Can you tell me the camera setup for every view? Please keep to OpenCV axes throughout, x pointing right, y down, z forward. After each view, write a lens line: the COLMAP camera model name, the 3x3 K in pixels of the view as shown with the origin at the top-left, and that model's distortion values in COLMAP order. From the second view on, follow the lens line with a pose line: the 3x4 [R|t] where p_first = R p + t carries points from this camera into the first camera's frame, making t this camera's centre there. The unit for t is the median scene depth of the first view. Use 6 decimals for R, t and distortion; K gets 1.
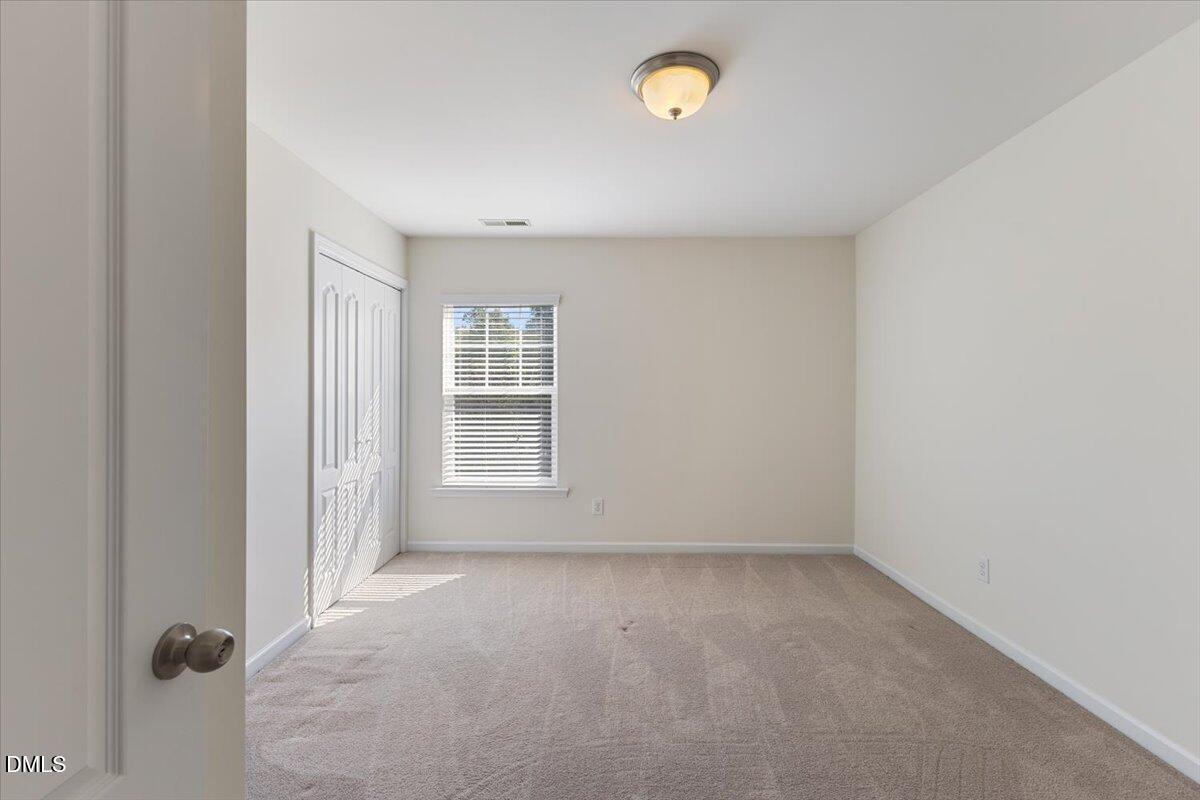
lens RADIAL K [[518.8, 0, 596.2], [0, 518.8, 393.9], [0, 0, 1]] dist [0.002662, 0.000361]
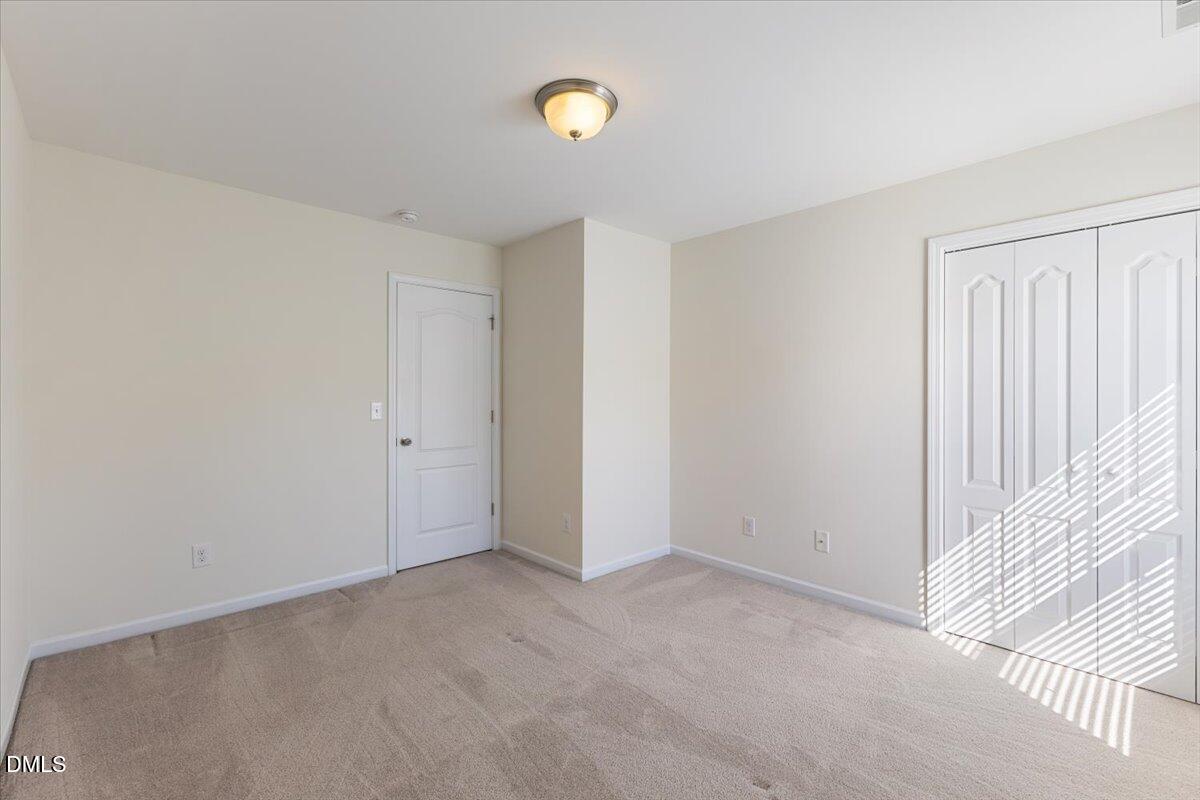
lens RADIAL K [[518.8, 0, 596.2], [0, 518.8, 393.9], [0, 0, 1]] dist [0.002662, 0.000361]
pose [[-0.716461, 0.000791, -0.697627, 0.571425], [-0.003119, 0.999986, 0.004338, -0.012705], [0.697620, 0.005284, -0.716448, 1.170335]]
